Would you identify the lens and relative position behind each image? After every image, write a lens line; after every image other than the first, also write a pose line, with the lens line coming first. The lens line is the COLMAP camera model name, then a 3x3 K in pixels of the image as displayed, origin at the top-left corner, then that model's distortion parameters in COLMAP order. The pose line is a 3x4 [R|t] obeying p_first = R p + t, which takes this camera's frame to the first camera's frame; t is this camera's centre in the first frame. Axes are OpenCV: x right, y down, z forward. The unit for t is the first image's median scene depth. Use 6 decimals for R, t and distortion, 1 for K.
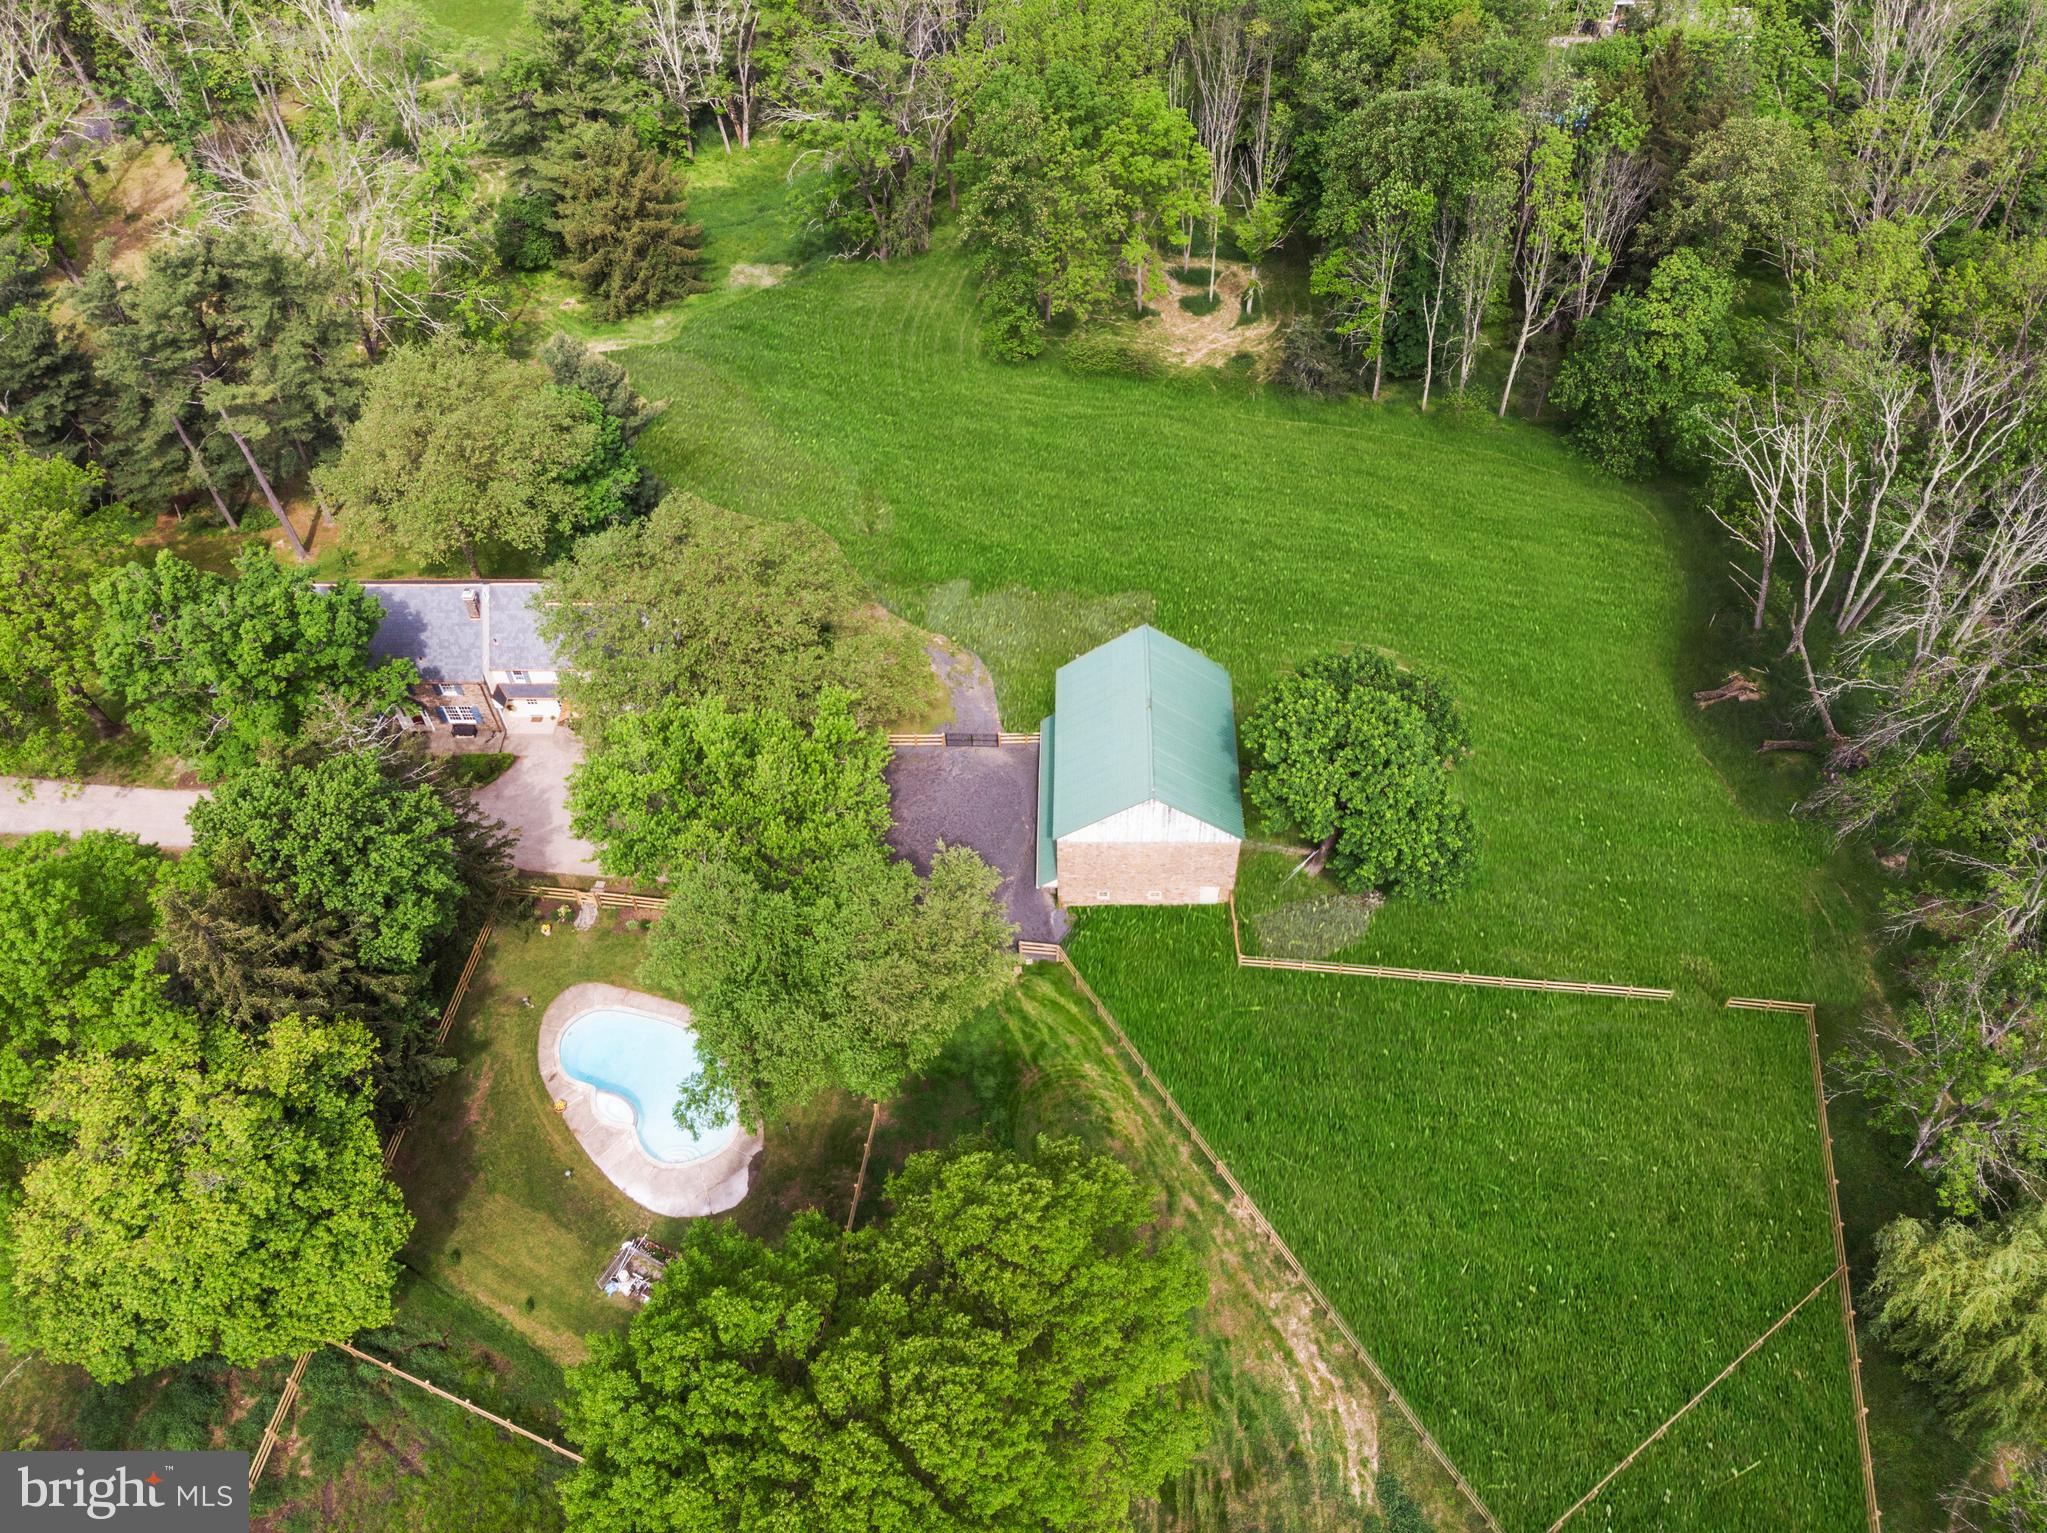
lens RADIAL K [[1530.5, 0, 1030.3], [0, 1530.5, 776.2], [0, 0, 1]] dist [0.002248, 0.001205]
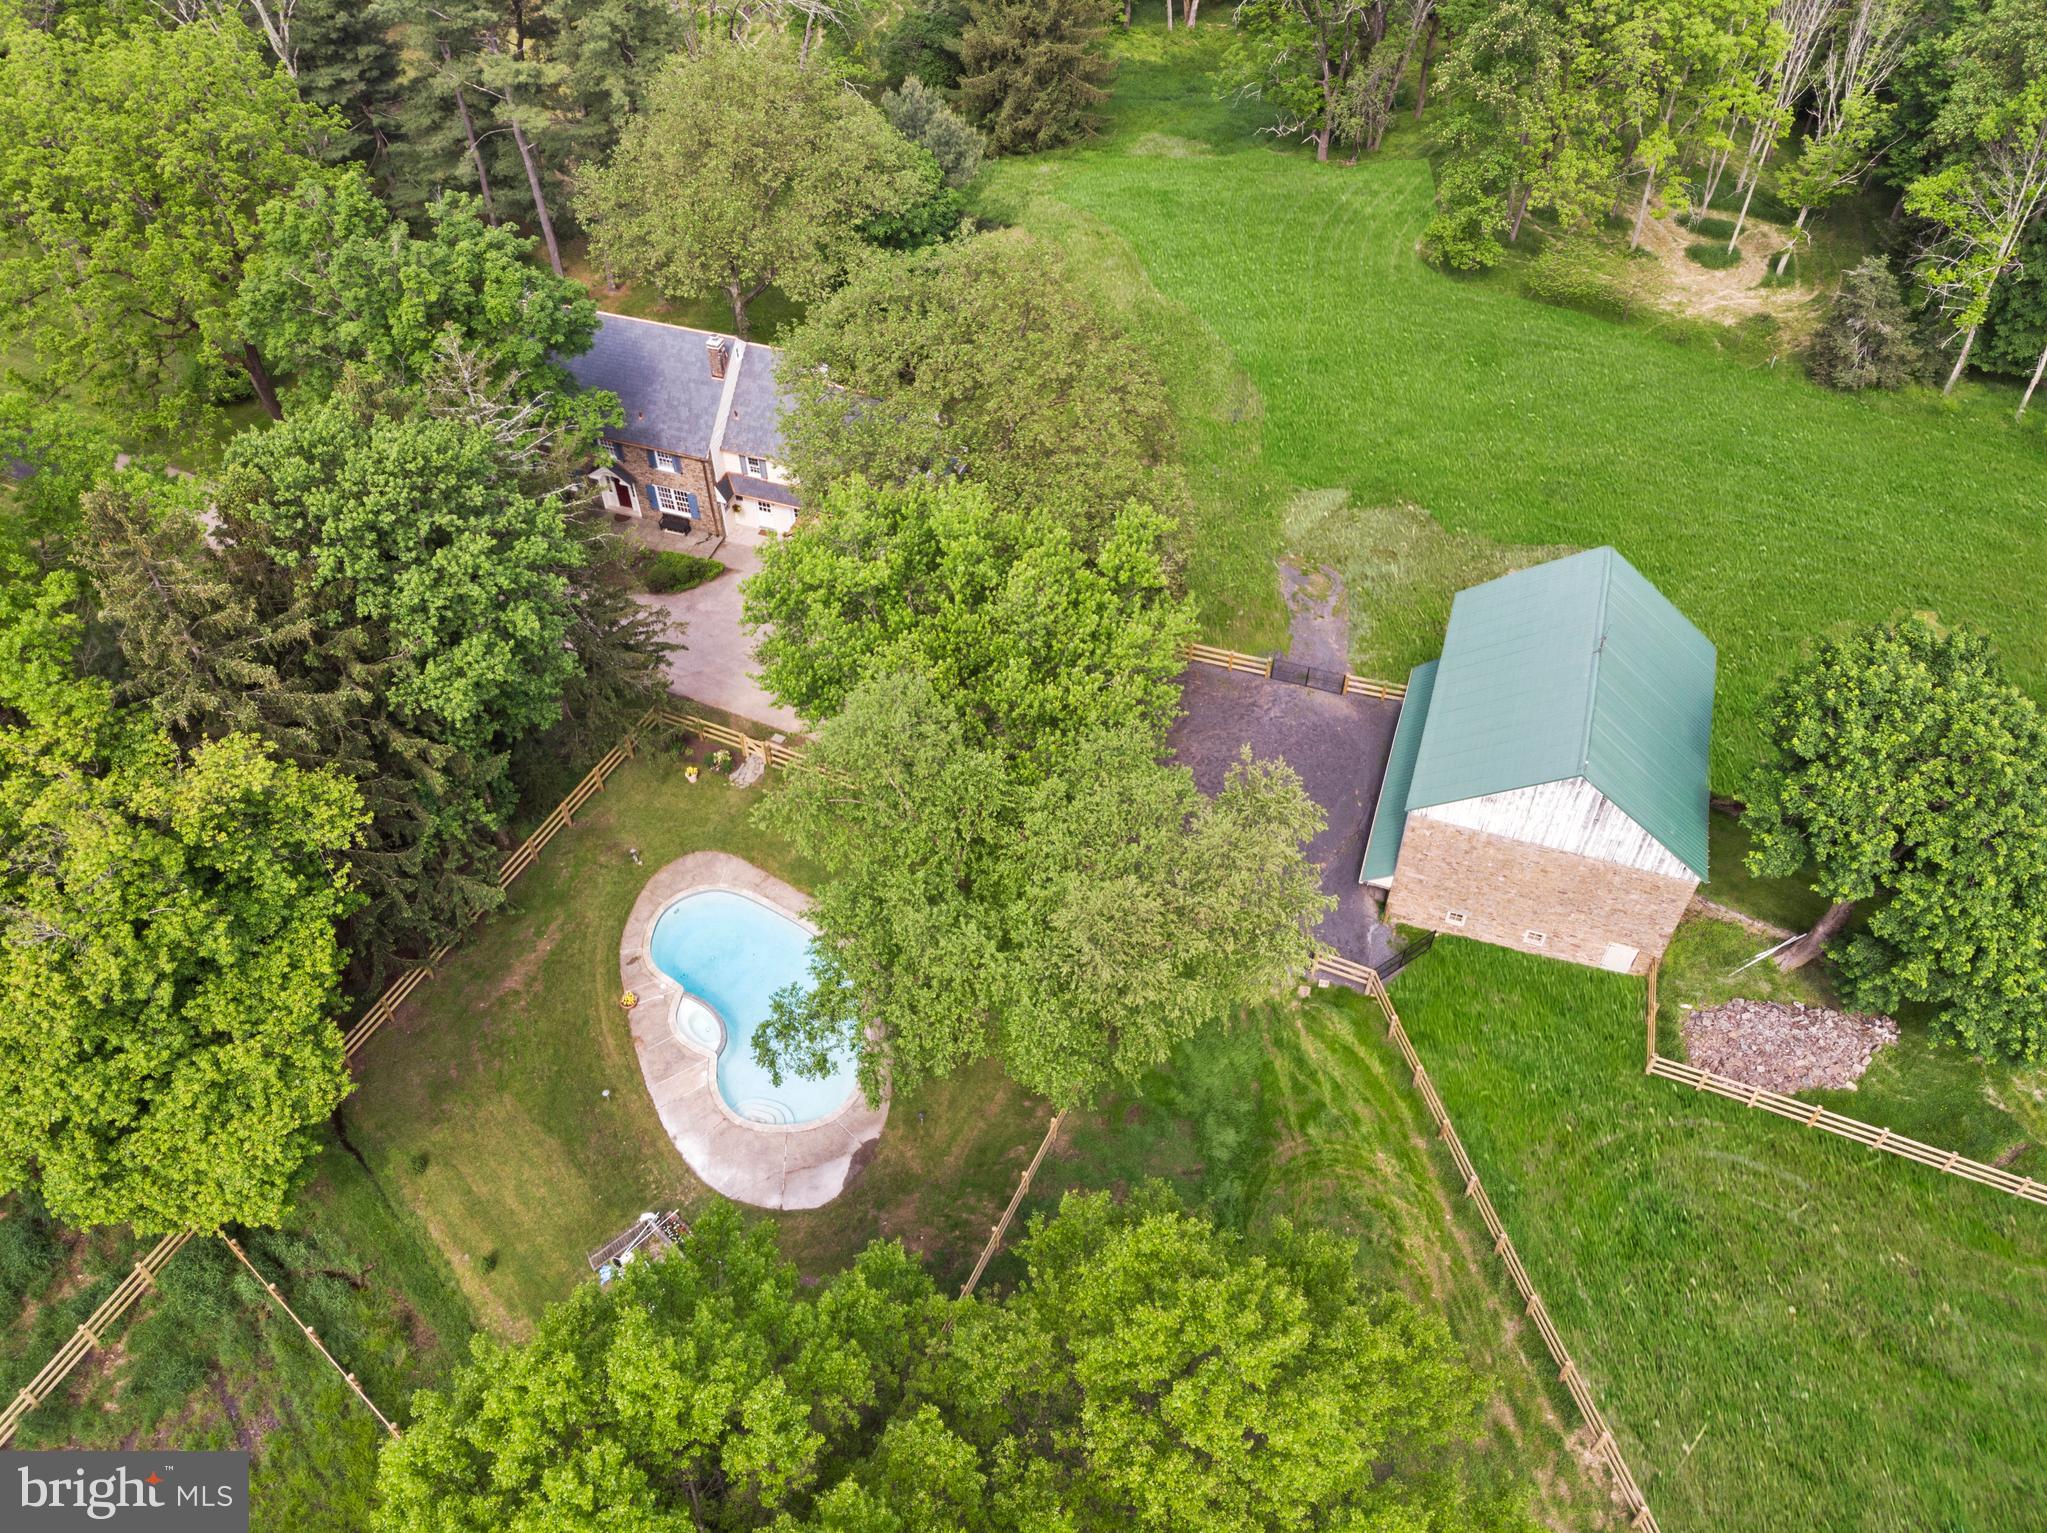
lens RADIAL K [[1557.0, 0, 1023.5], [0, 1557.0, 766.5], [0, 0, 1]] dist [0.001405, 0.001025]
pose [[0.953365, 0.231894, -0.193186, -0.017919], [-0.241207, 0.970130, -0.025834, 0.082001], [0.181424, 0.071227, 0.980822, 0.305841]]
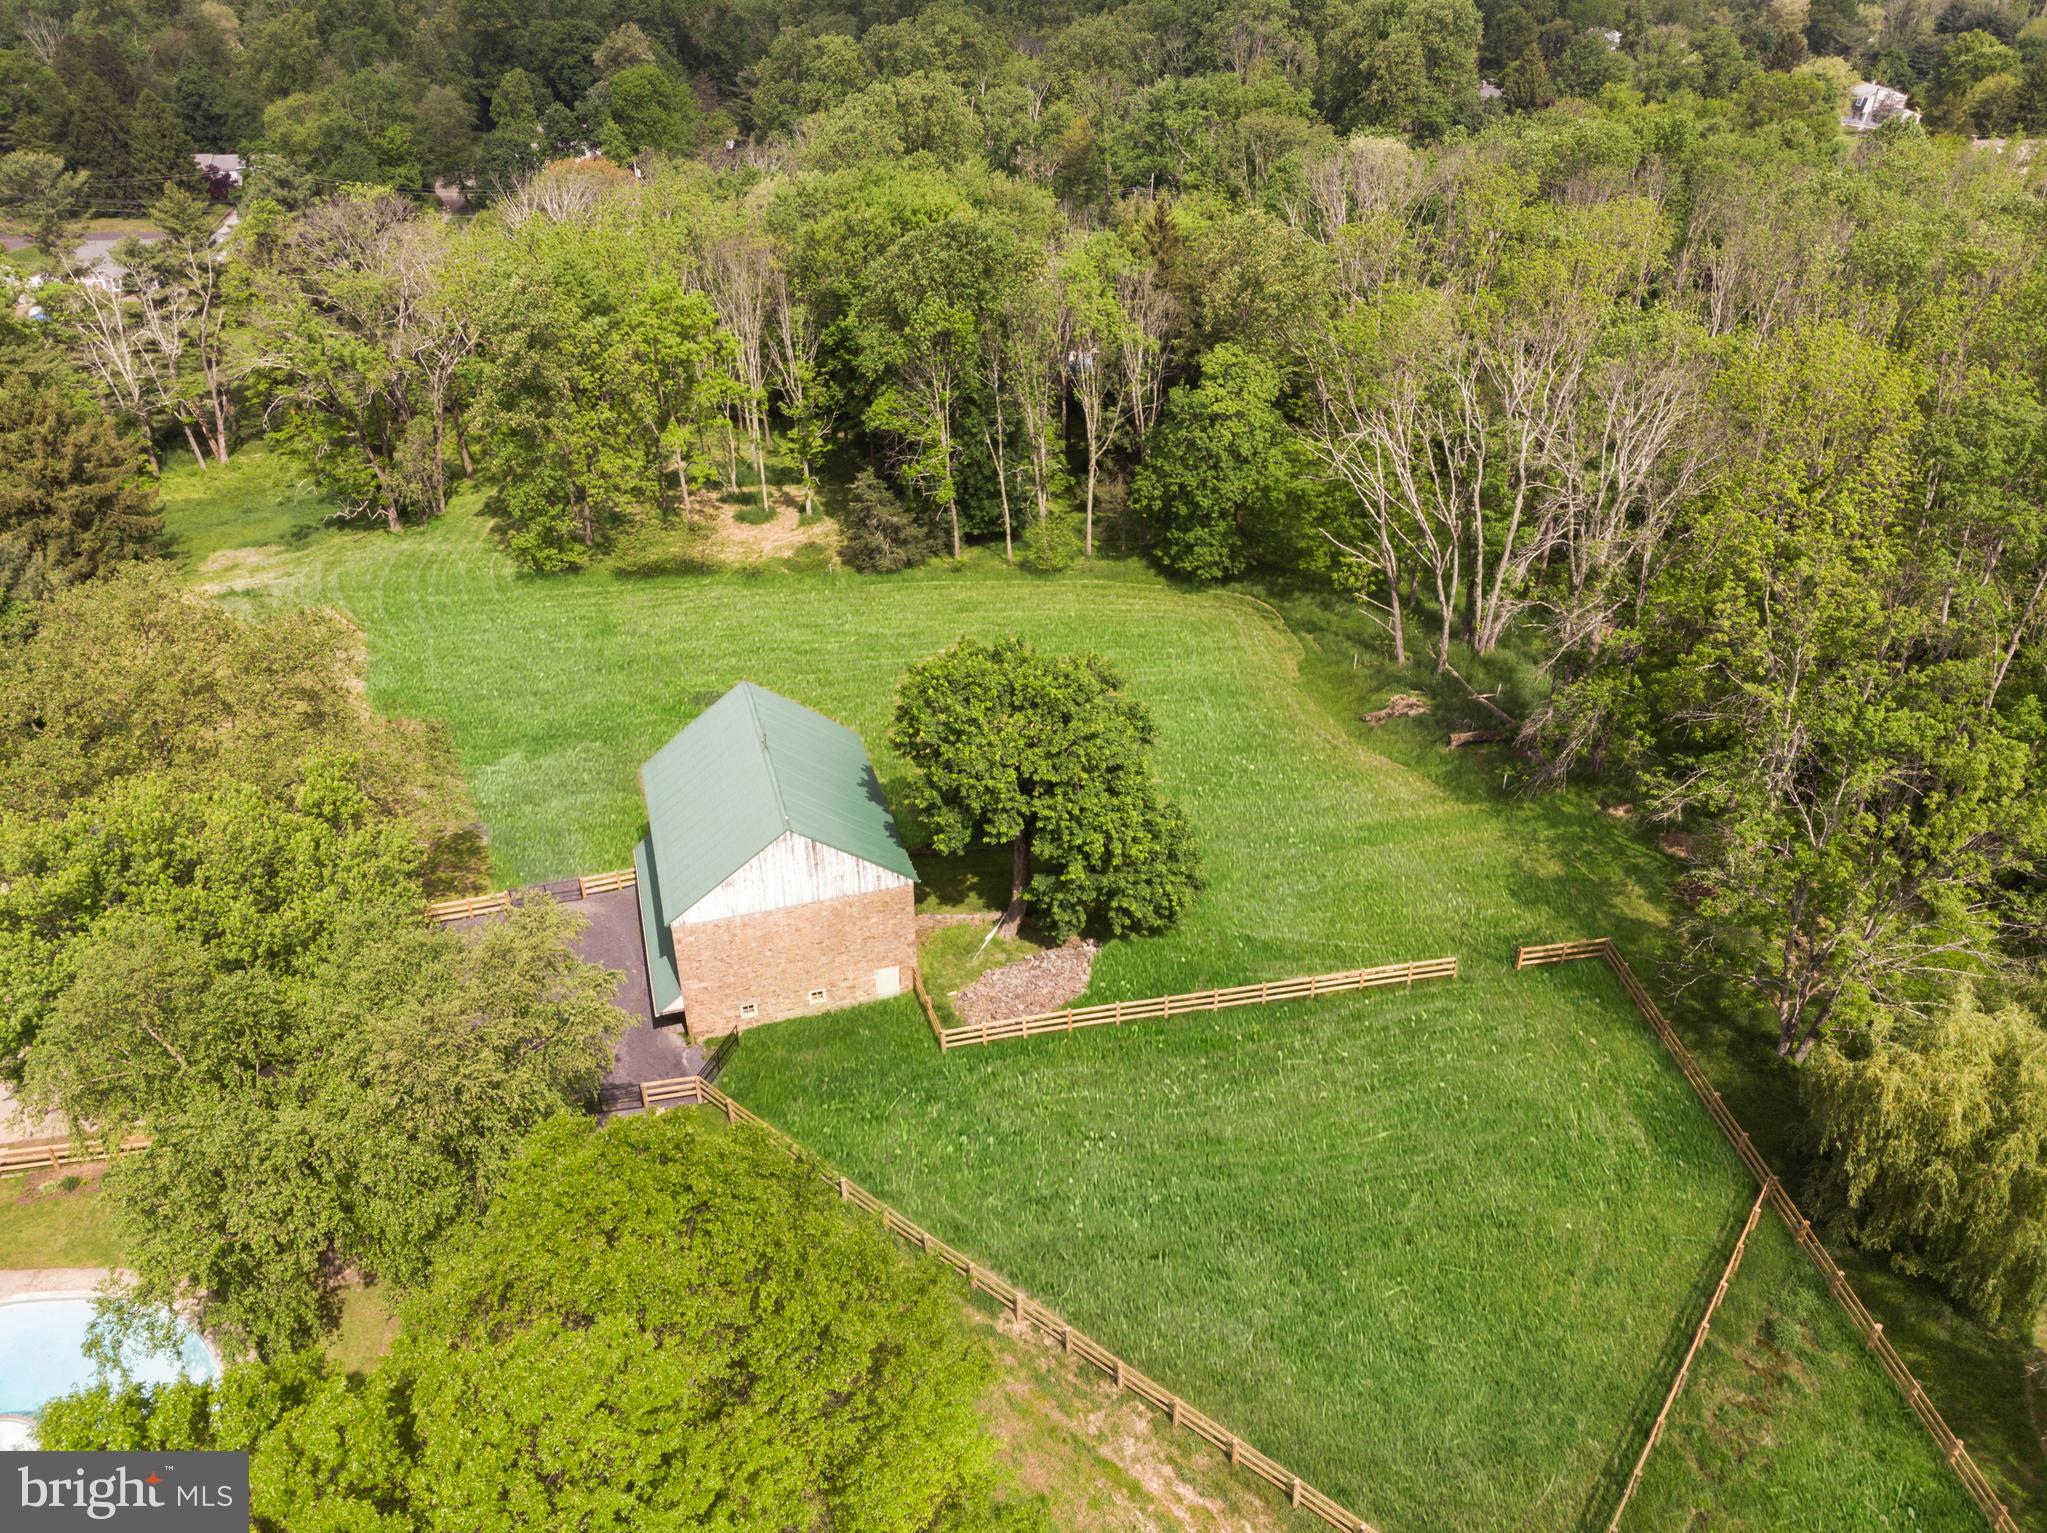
lens RADIAL K [[1530.5, 0, 1030.3], [0, 1530.5, 776.2], [0, 0, 1]] dist [0.002248, 0.001205]
pose [[0.952041, -0.151029, 0.266100, -0.004492], [0.221992, 0.939459, -0.261030, 0.209798], [-0.210567, 0.307583, 0.927930, 0.247935]]
